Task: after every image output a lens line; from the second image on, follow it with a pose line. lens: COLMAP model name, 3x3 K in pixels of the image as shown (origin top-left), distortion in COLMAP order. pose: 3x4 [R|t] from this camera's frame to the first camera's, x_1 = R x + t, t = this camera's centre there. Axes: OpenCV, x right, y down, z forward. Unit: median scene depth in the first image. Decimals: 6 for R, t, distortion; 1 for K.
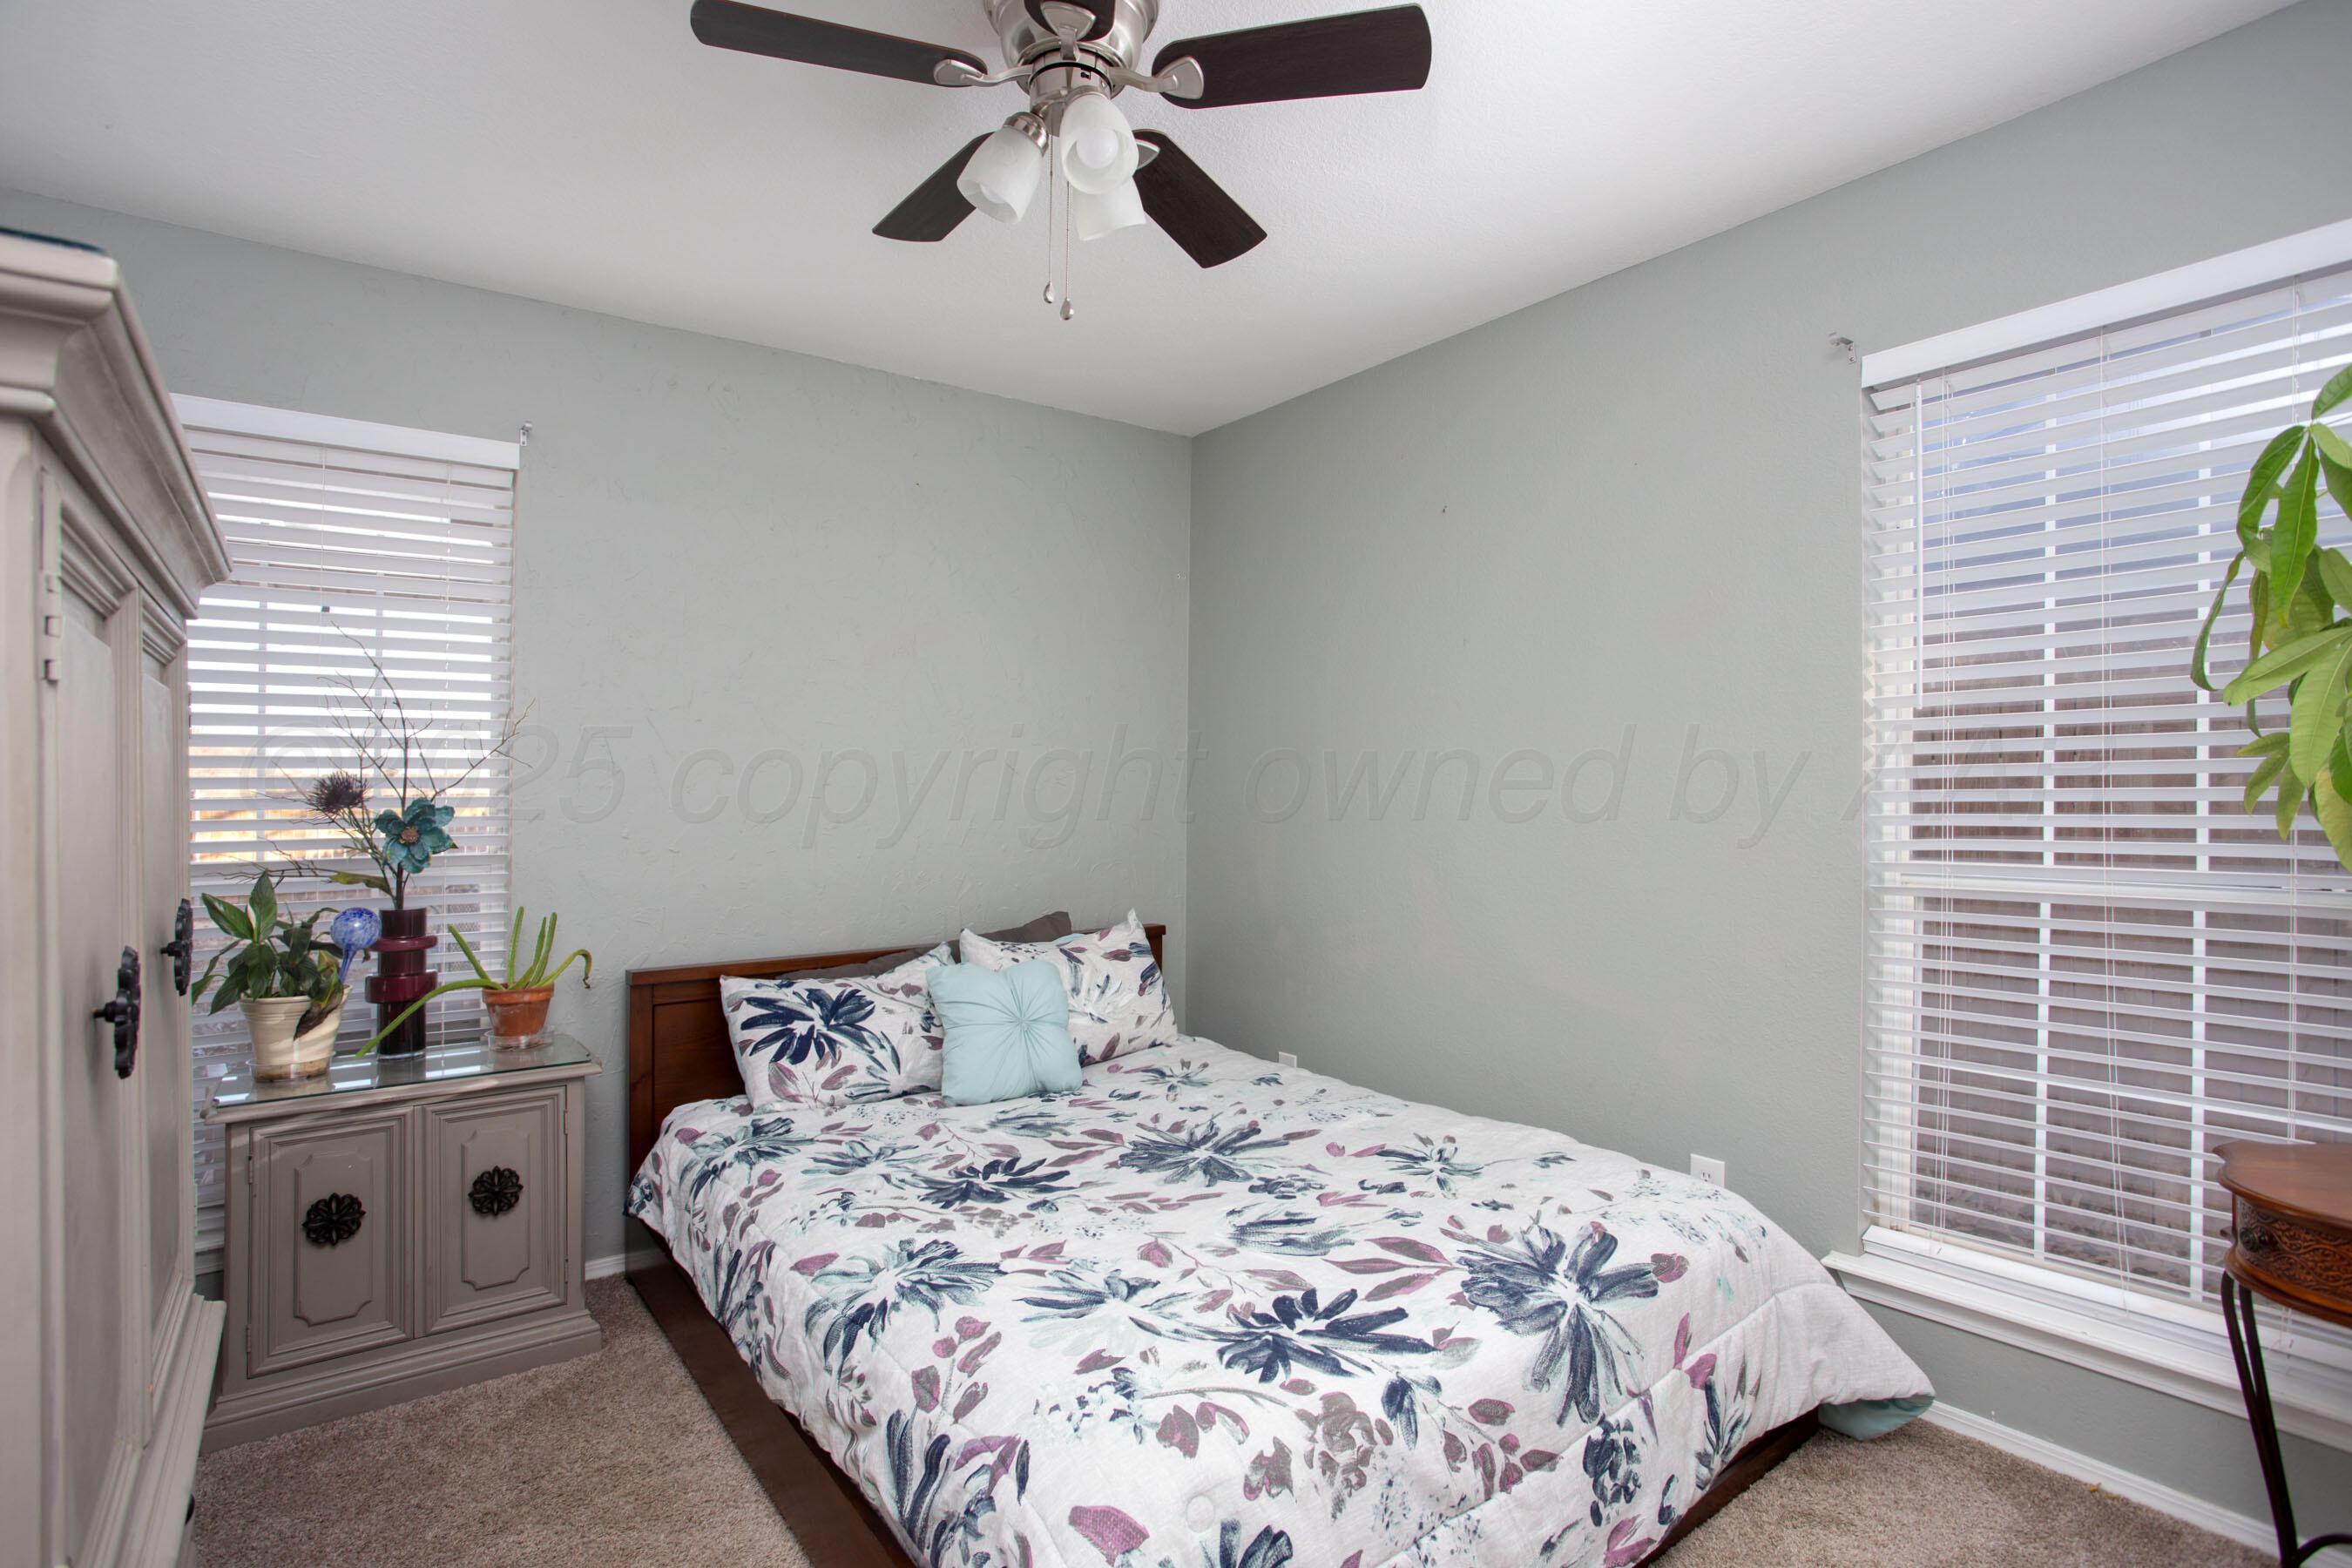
lens RADIAL K [[1186.1, 0, 1191.6], [0, 1186.1, 787.4], [0, 0, 1]] dist [-0.041390, 0.014693]
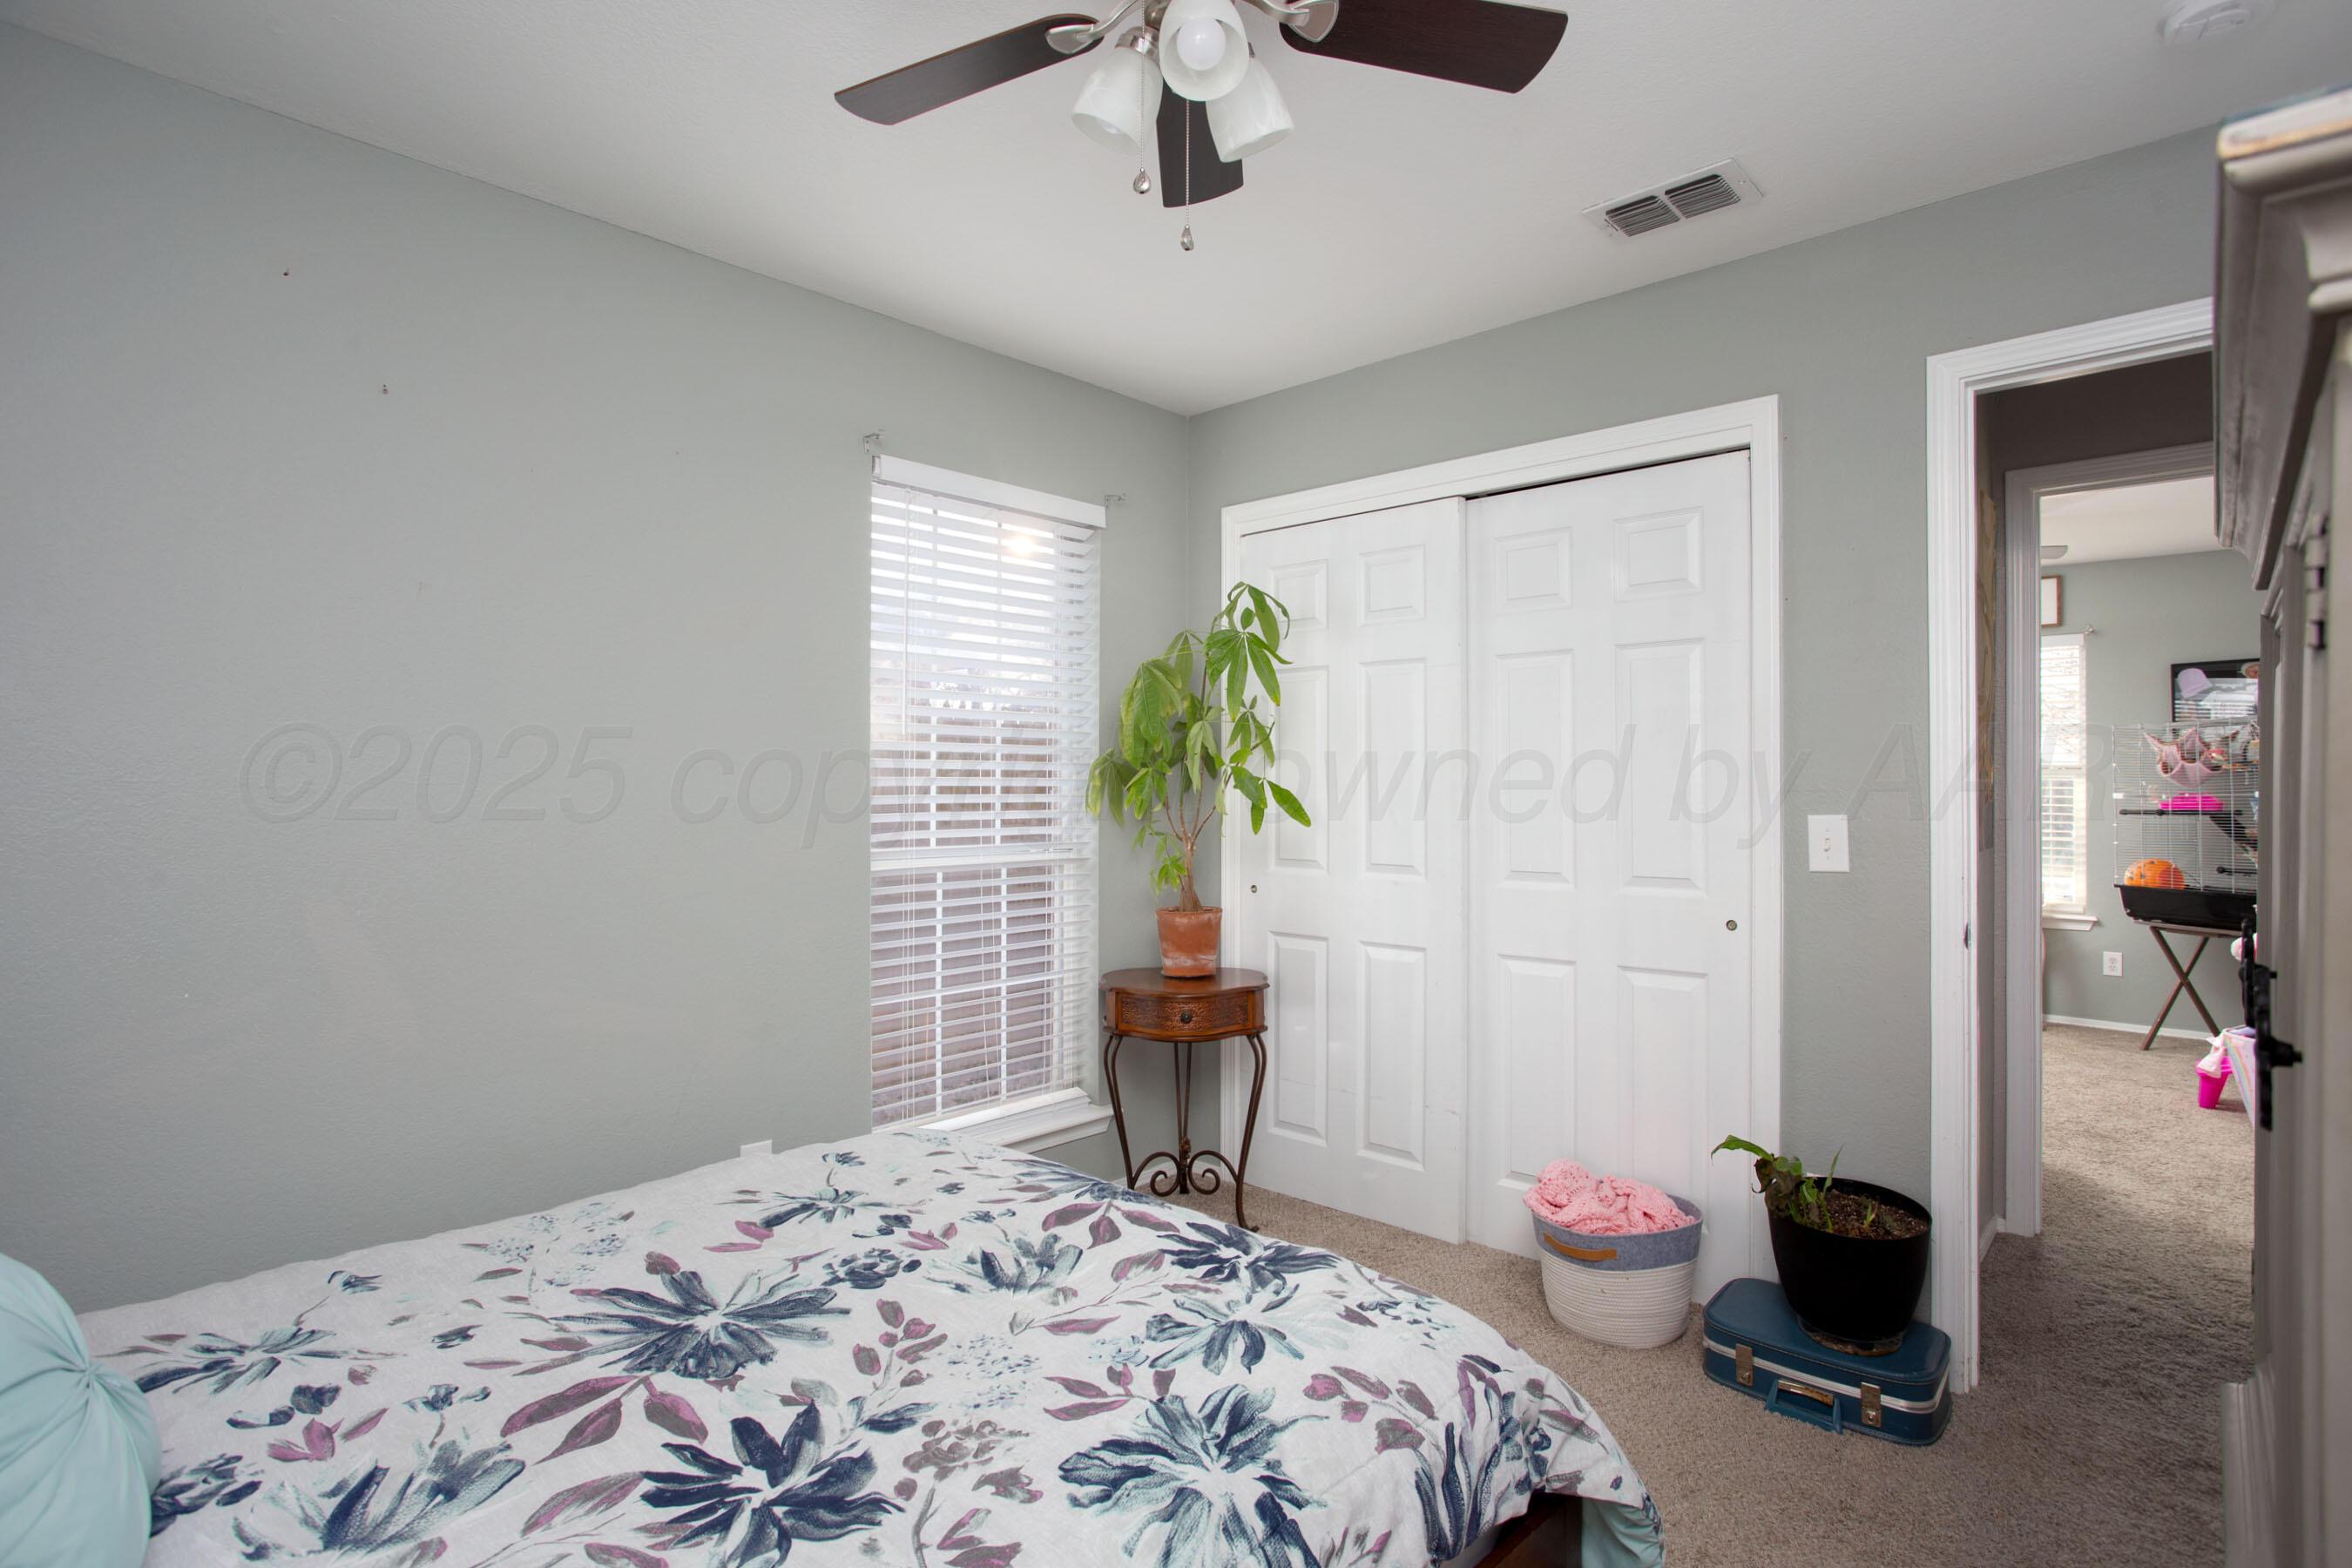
lens RADIAL K [[1186.1, 0, 1191.7], [0, 1186.1, 791.7], [0, 0, 1]] dist [-0.041390, 0.014693]
pose [[-0.188613, 0.014494, 0.981945, -0.777694], [-0.002485, 0.999881, -0.015236, 0.018346], [-0.982048, -0.005314, -0.188555, 0.944758]]
